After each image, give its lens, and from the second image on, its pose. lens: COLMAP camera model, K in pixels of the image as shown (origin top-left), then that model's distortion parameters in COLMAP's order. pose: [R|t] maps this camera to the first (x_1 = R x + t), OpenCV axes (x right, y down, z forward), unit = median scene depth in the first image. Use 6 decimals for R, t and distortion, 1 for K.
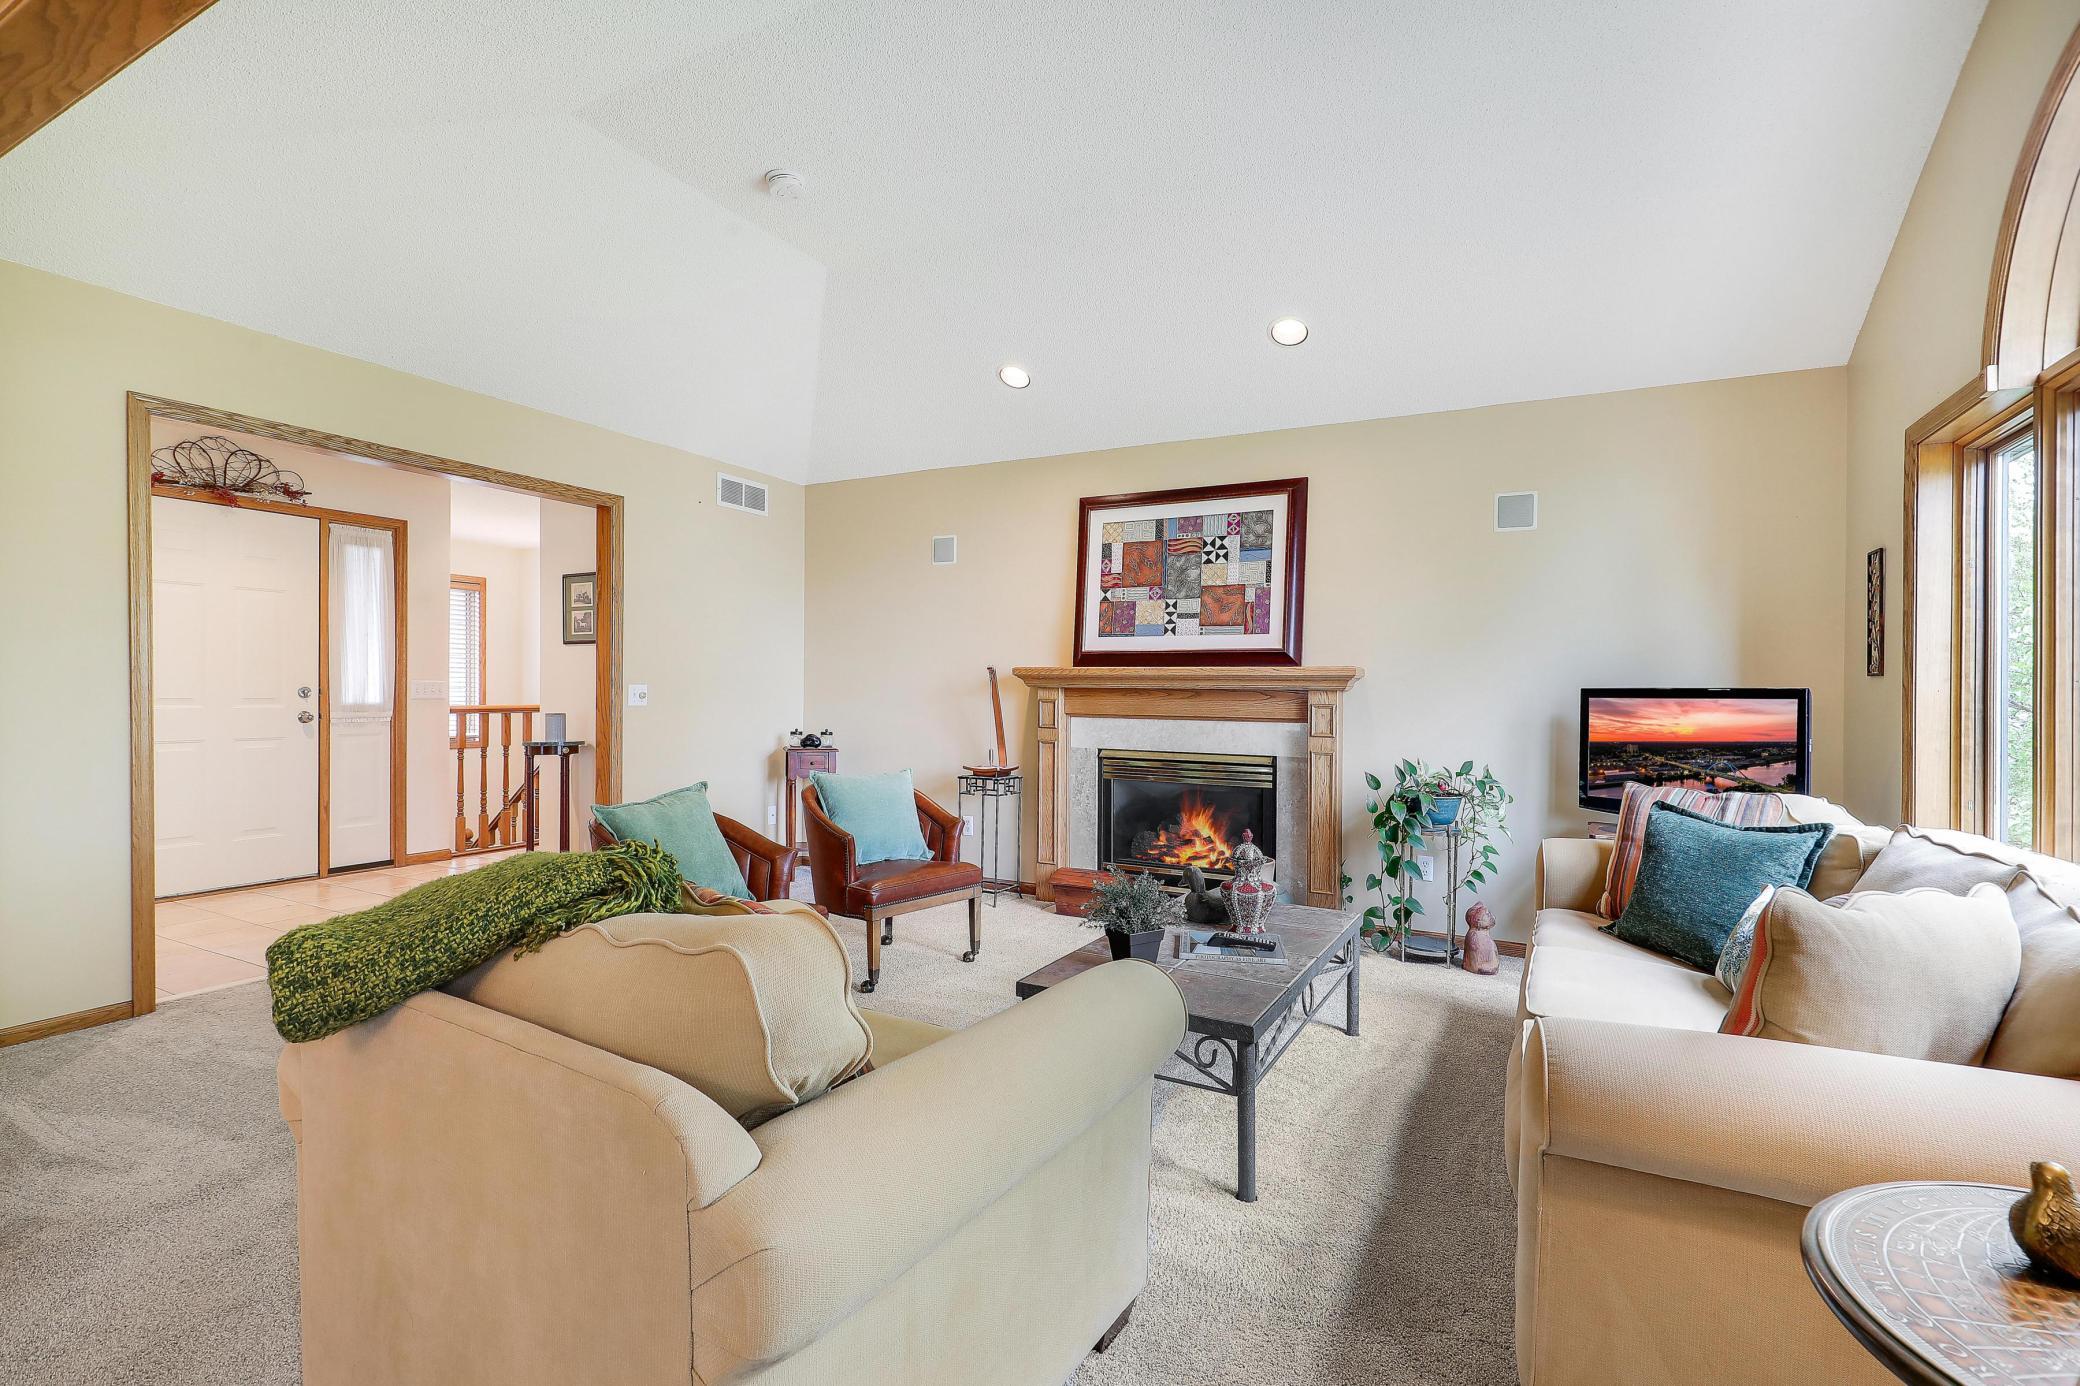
lens RADIAL K [[940.7, 0, 1043.3], [0, 940.7, 690.1], [0, 0, 1]] dist [-0.003562, -0.000580]
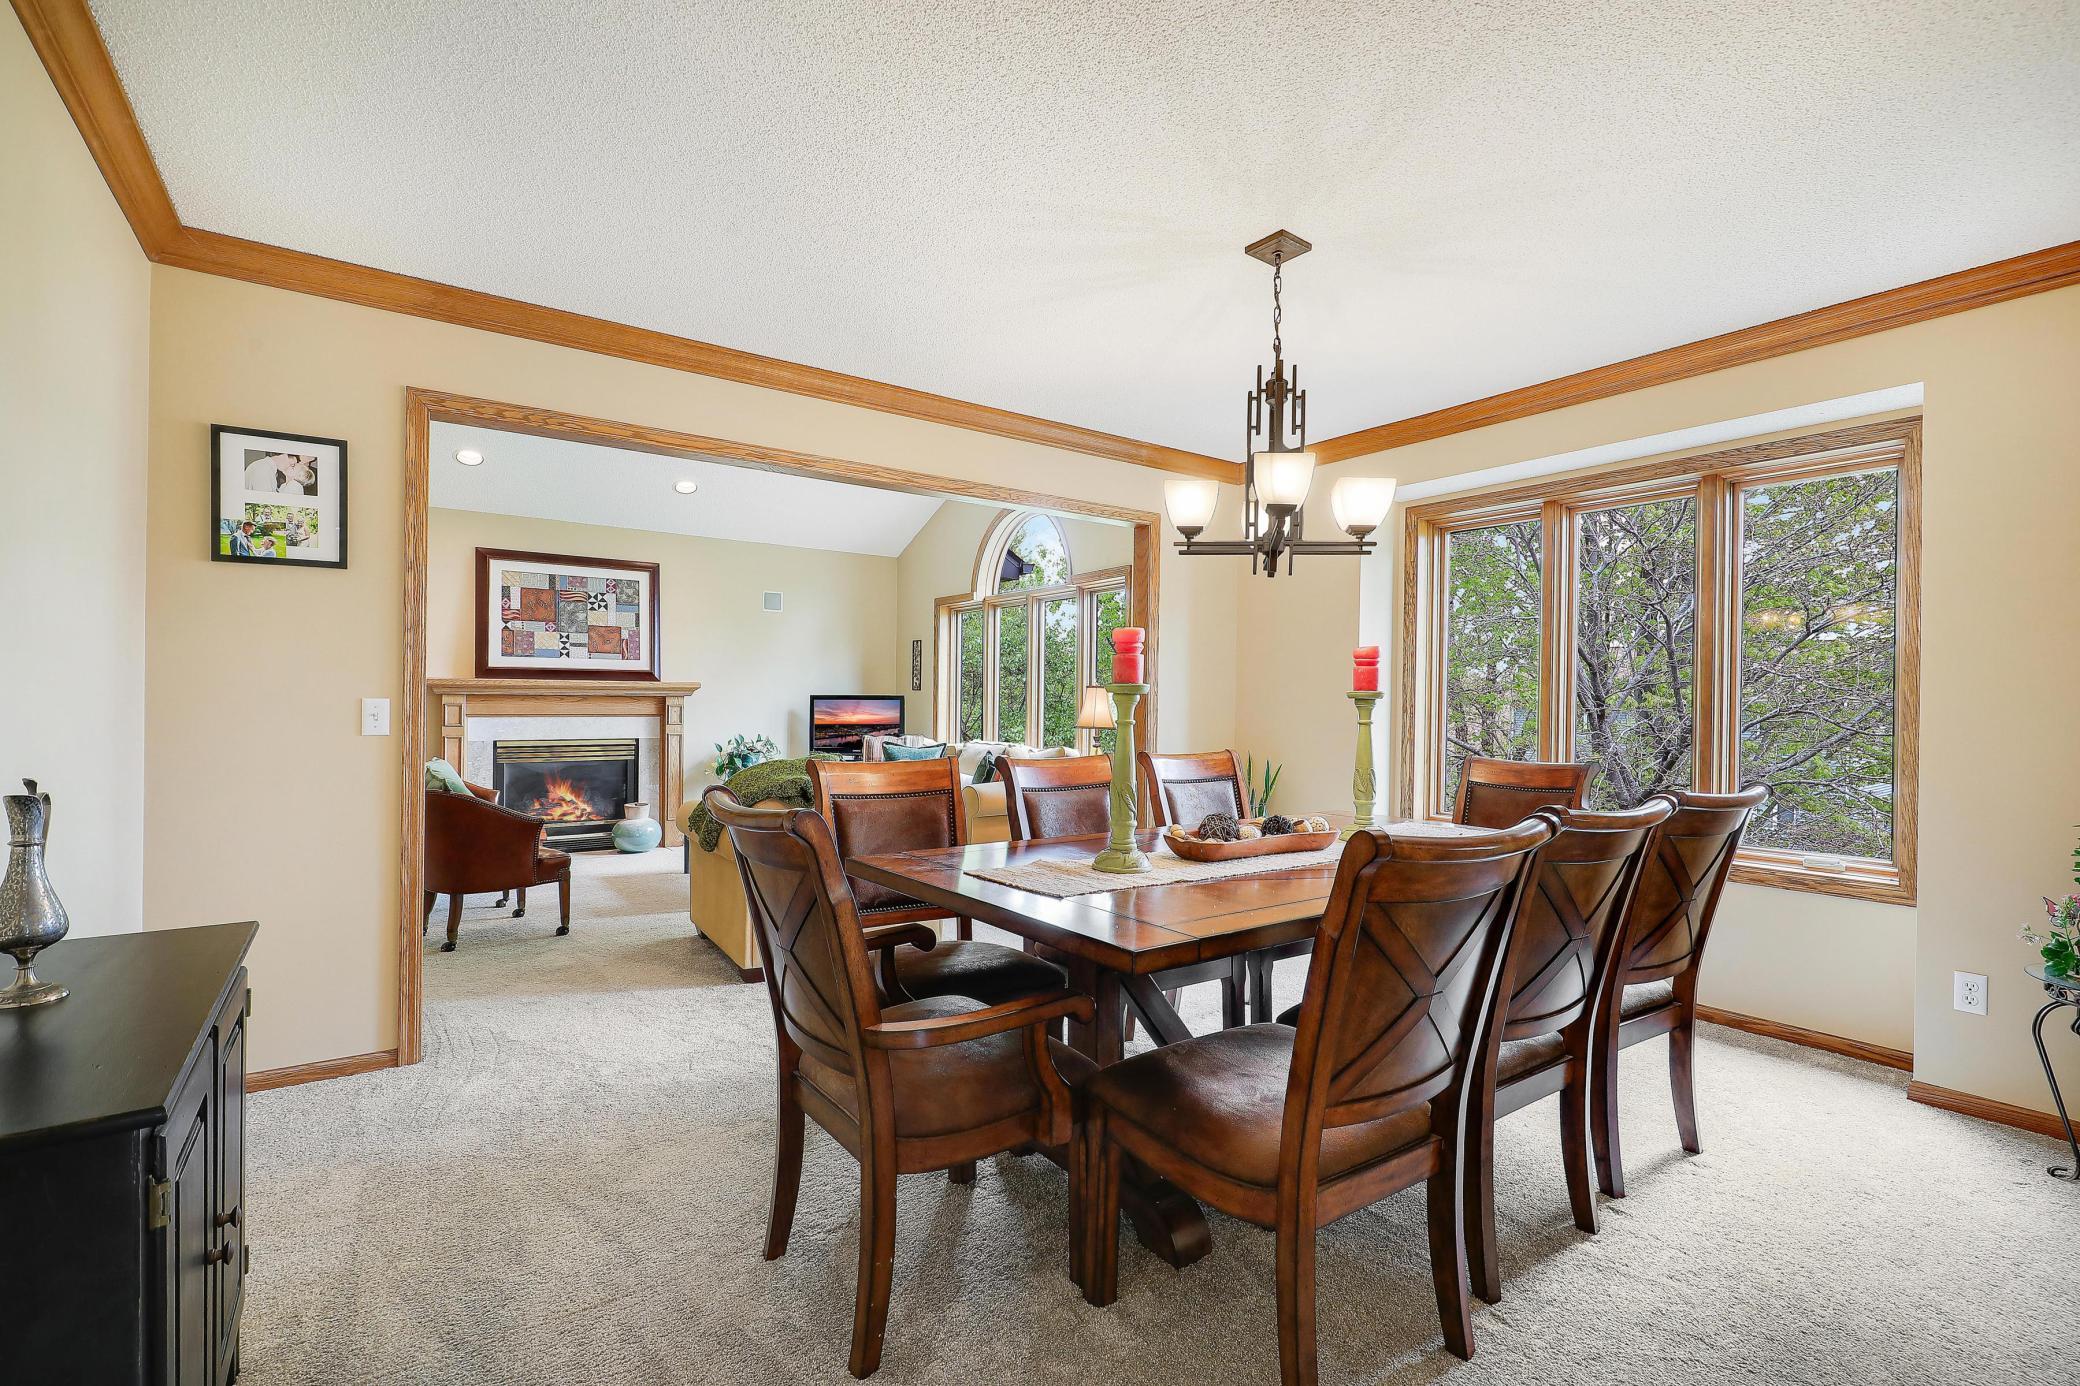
lens RADIAL K [[940.7, 0, 1048.4], [0, 940.7, 698.7], [0, 0, 1]] dist [-0.003562, -0.000580]
pose [[0.451641, 0.002468, 0.892196, -0.809012], [0.004244, 0.999979, -0.004914, 0.014098], [-0.892189, 0.006006, 0.451621, -0.299630]]
